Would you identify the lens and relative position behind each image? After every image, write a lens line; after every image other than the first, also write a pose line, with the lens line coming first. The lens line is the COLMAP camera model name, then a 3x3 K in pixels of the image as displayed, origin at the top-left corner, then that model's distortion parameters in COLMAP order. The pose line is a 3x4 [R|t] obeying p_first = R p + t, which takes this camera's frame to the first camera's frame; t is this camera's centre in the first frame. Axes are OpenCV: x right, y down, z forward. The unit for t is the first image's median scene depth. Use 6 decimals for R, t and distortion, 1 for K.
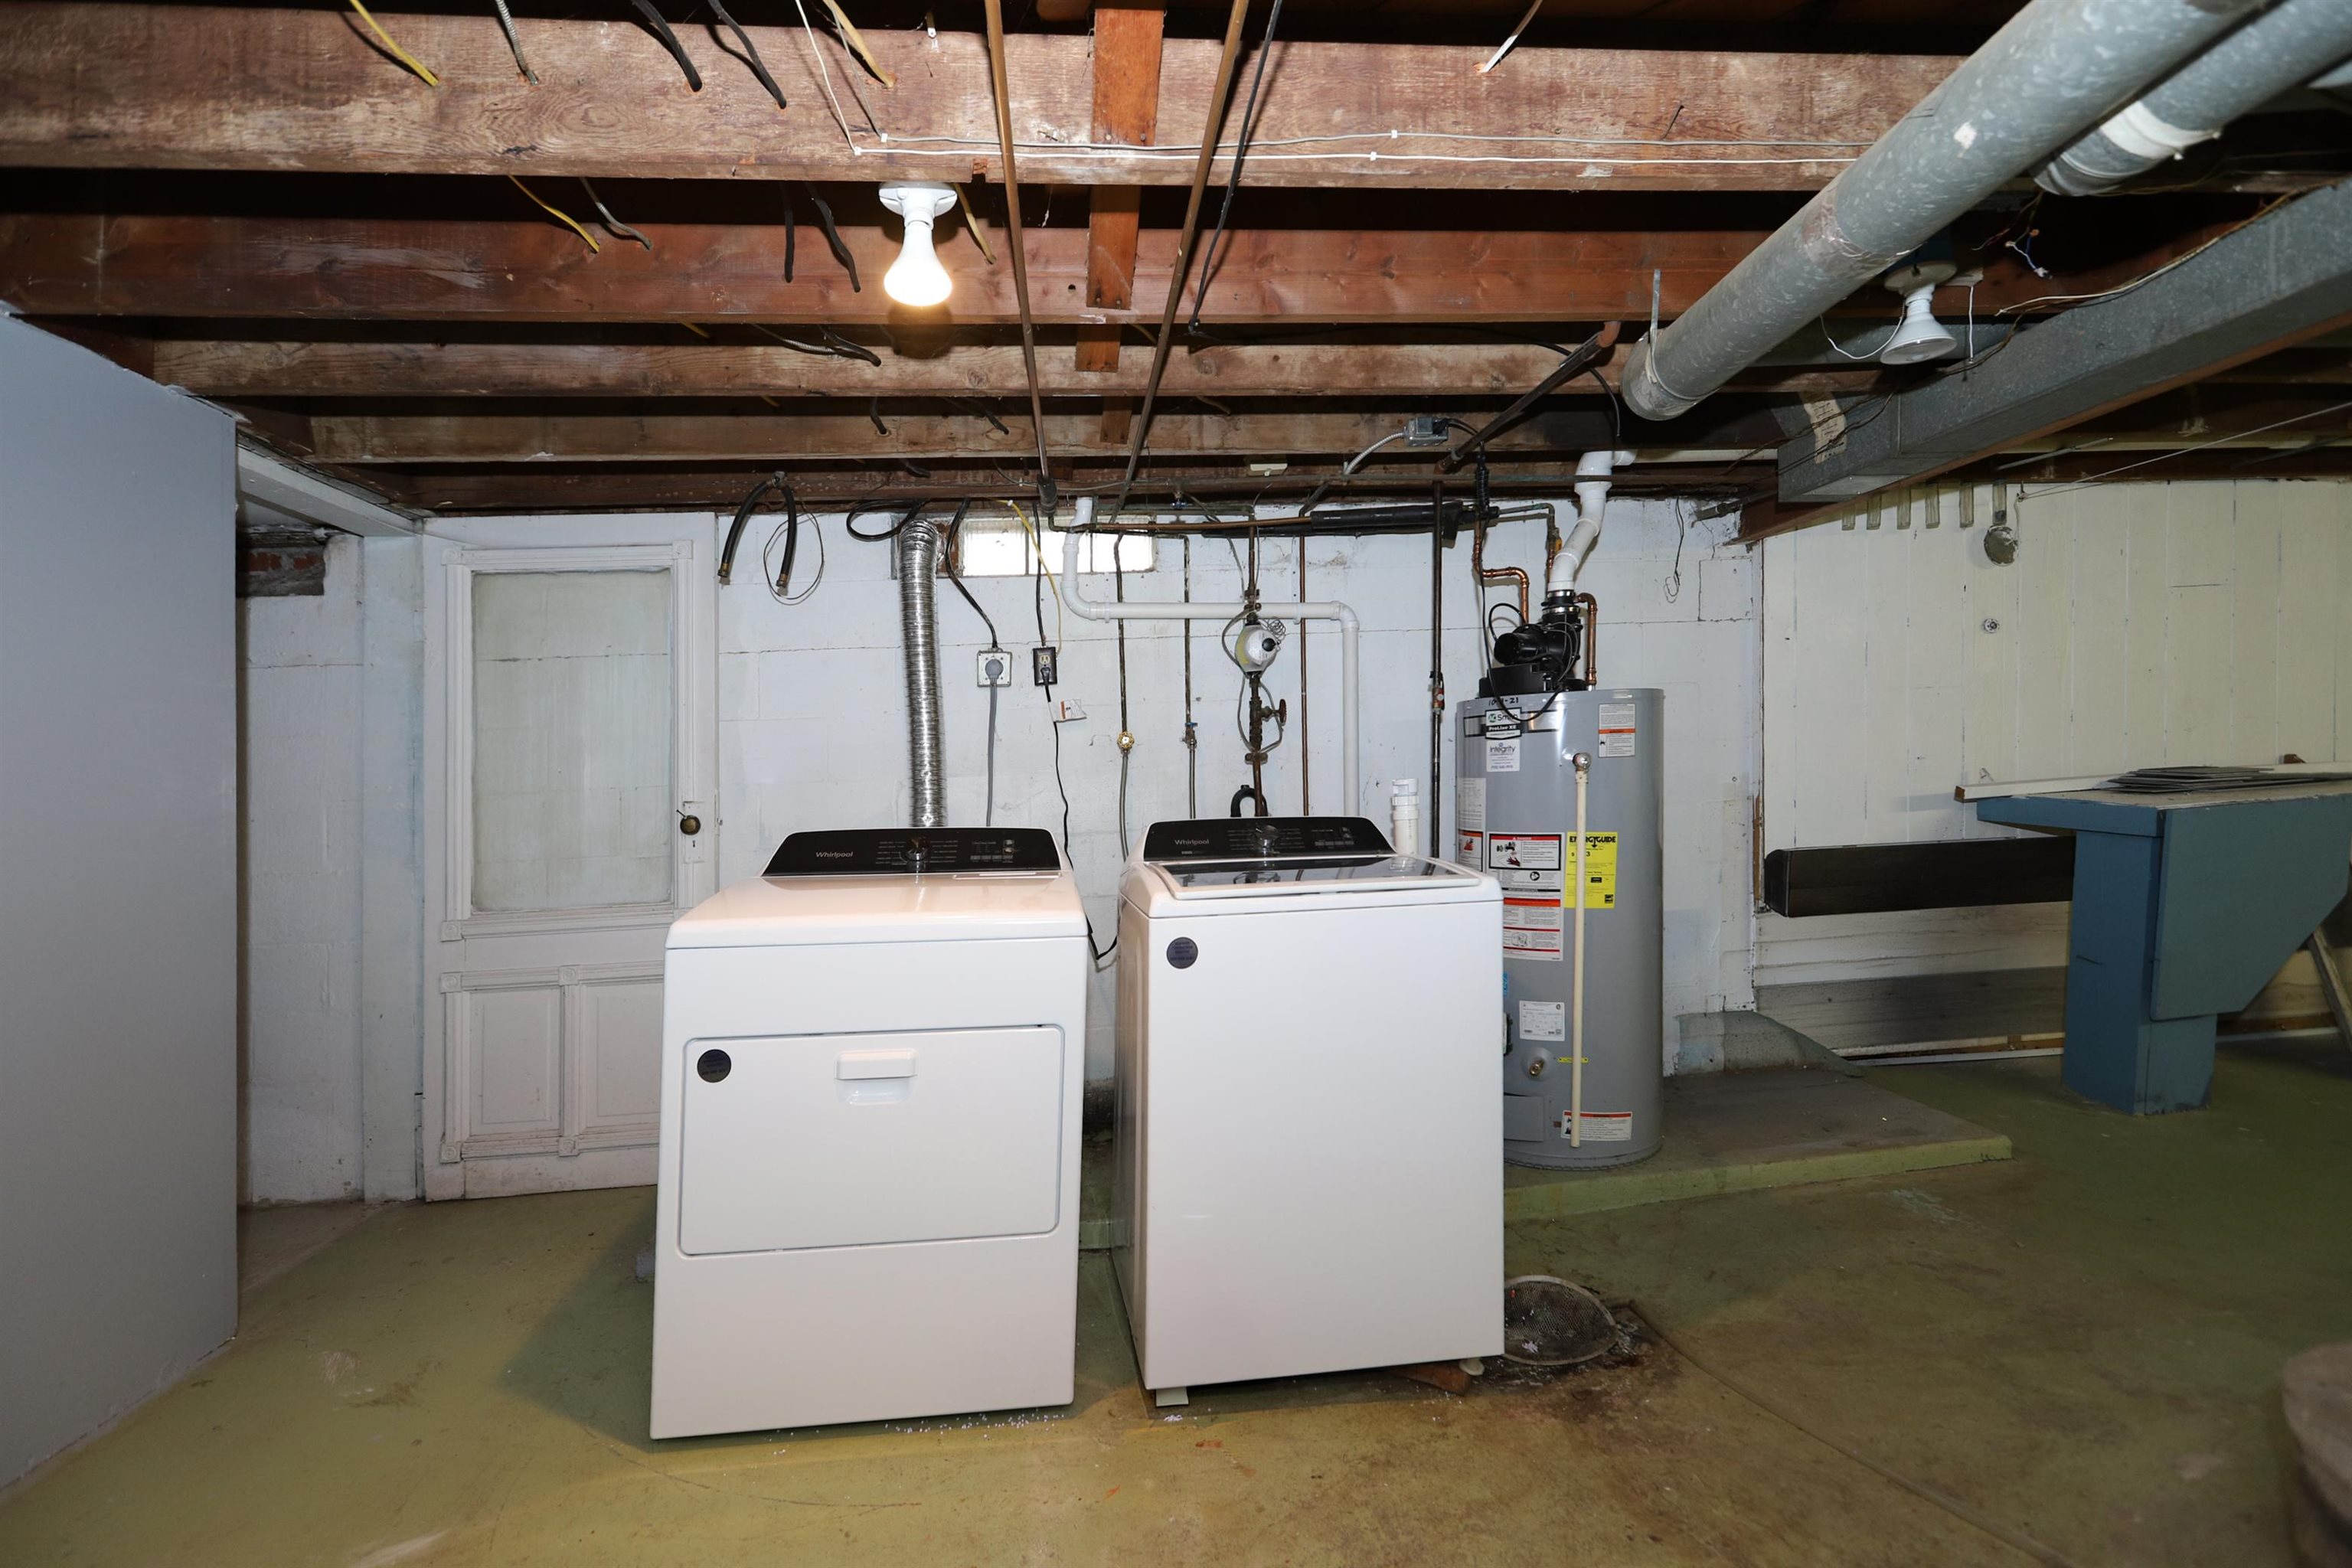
lens RADIAL K [[1067.7, 0, 1178.1], [0, 1067.7, 789.1], [0, 0, 1]] dist [0.003754, 0.000756]
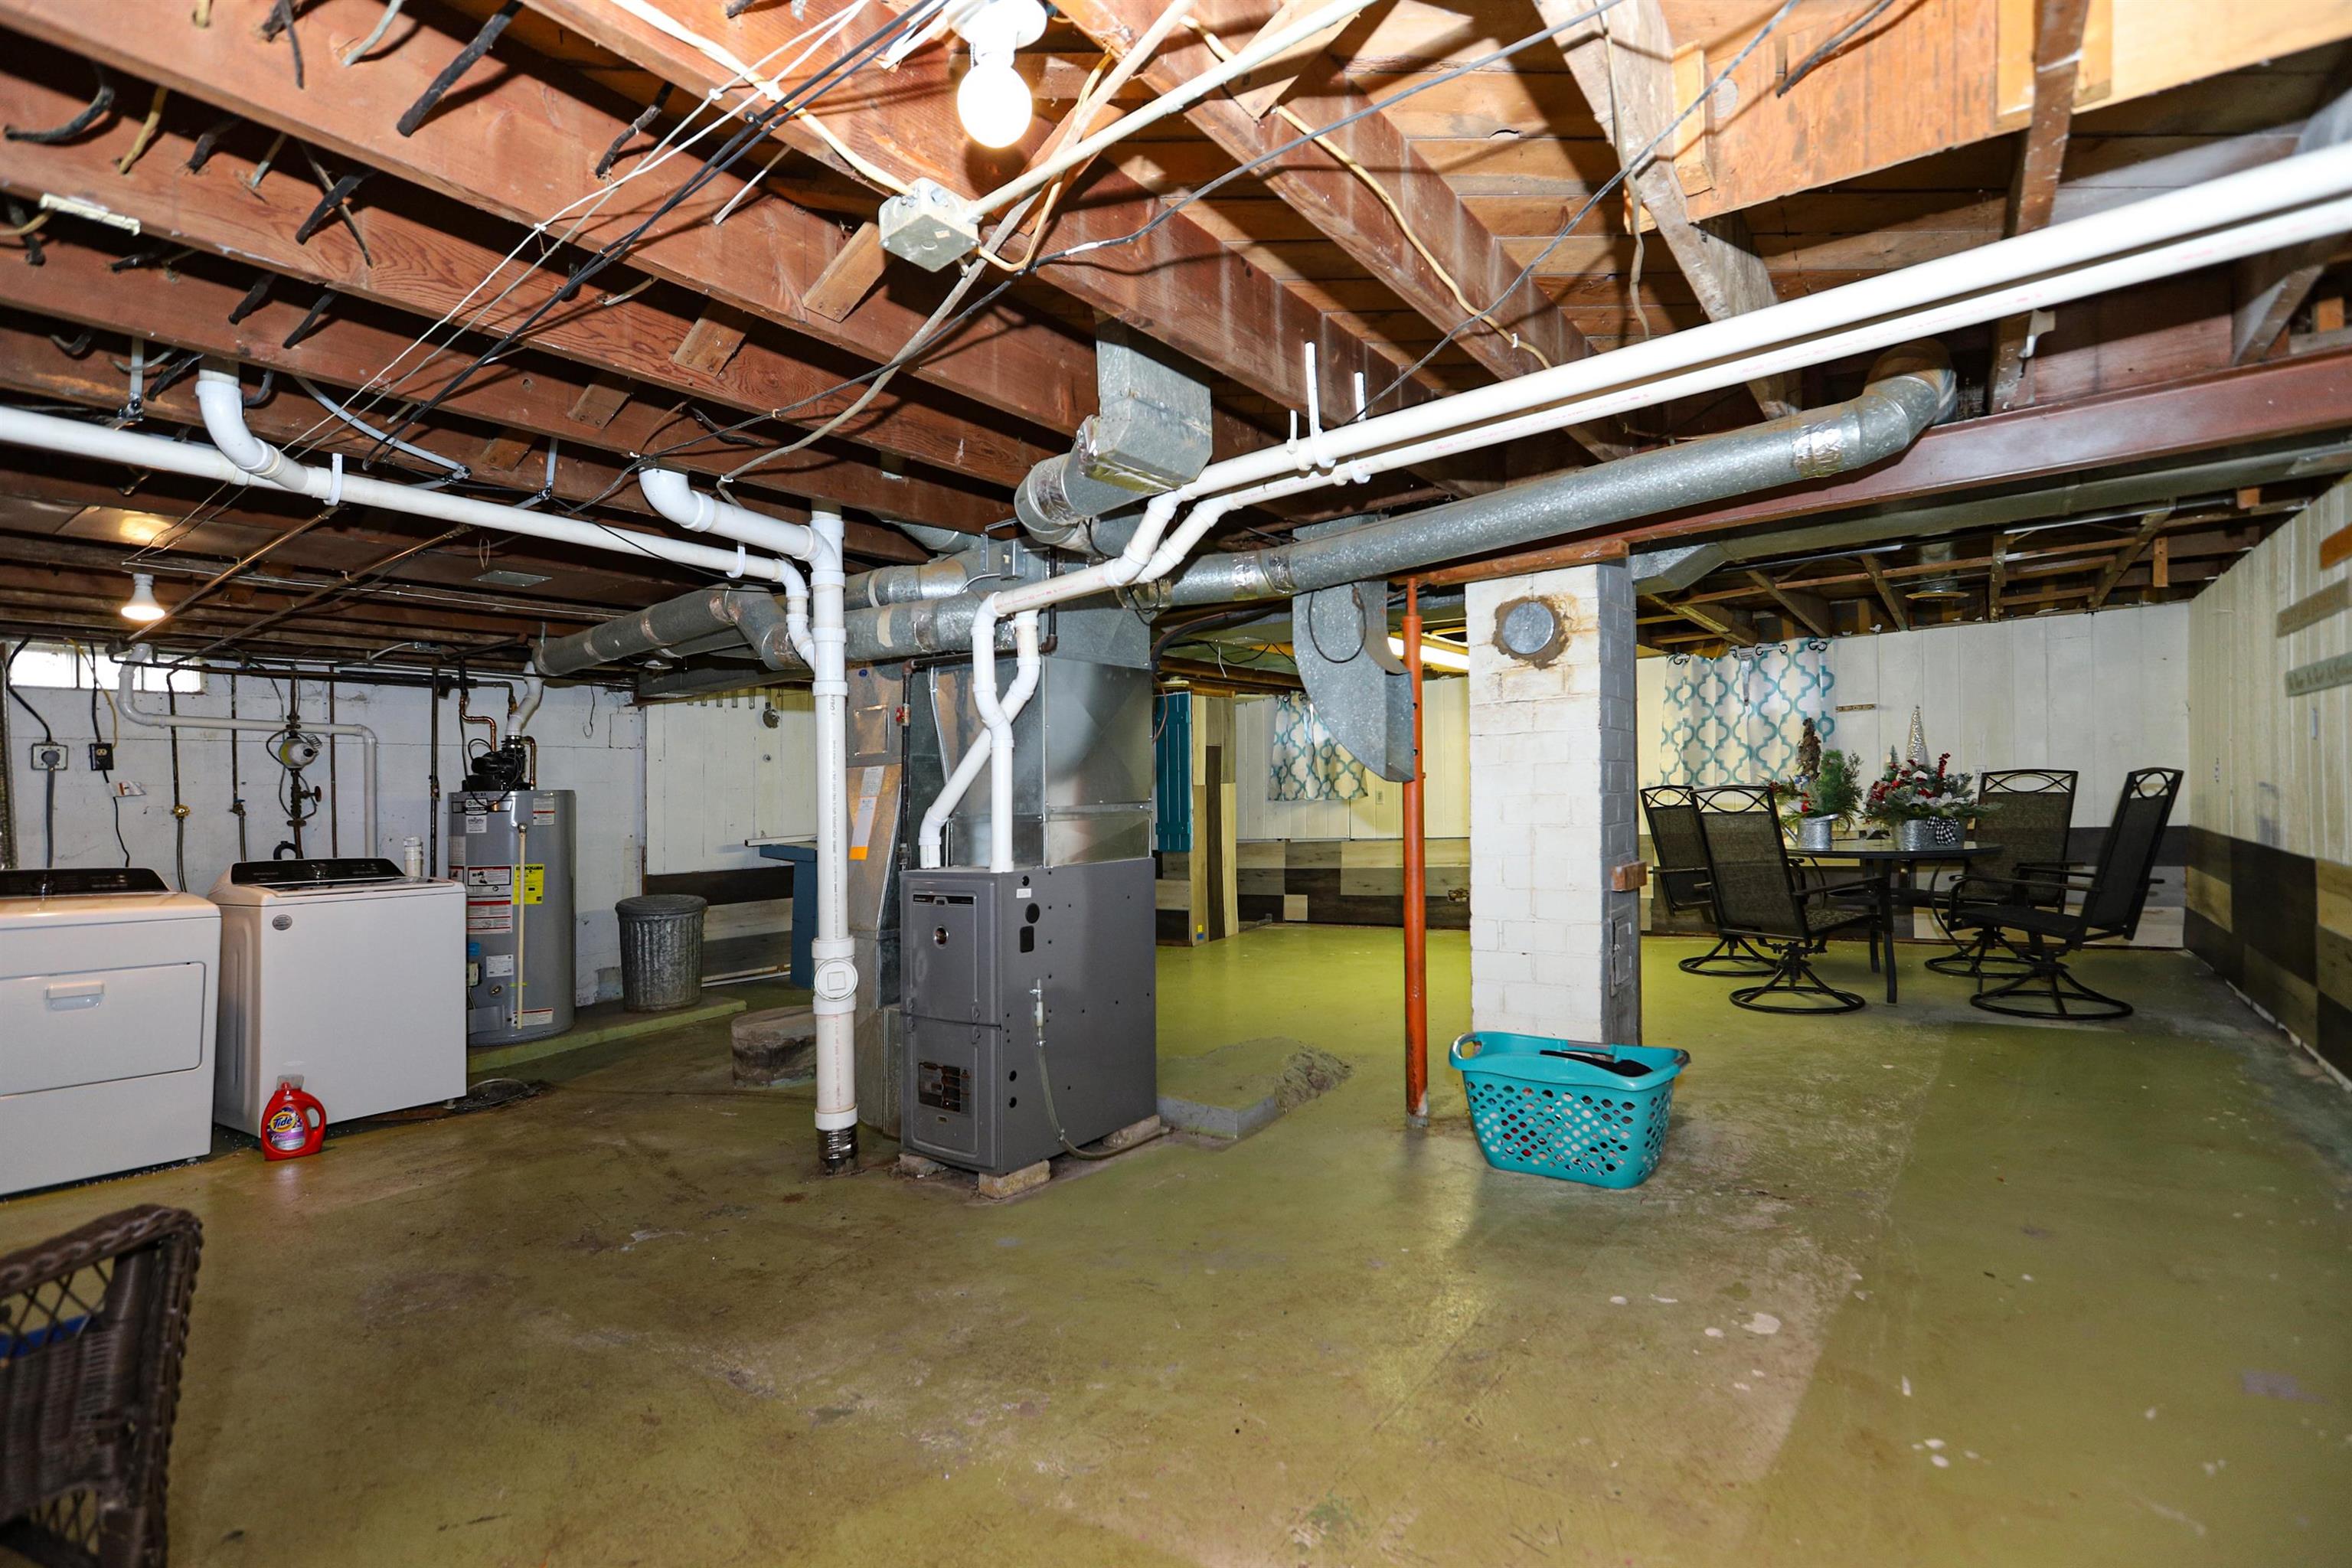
lens RADIAL K [[1067.7, 0, 1188.8], [0, 1067.7, 831.7], [0, 0, 1]] dist [0.003754, 0.000756]
pose [[0.666055, 0.003508, 0.745895, -0.227453], [0.002356, 0.999974, -0.006807, -0.002488], [-0.745899, 0.006292, 0.666029, -1.027523]]
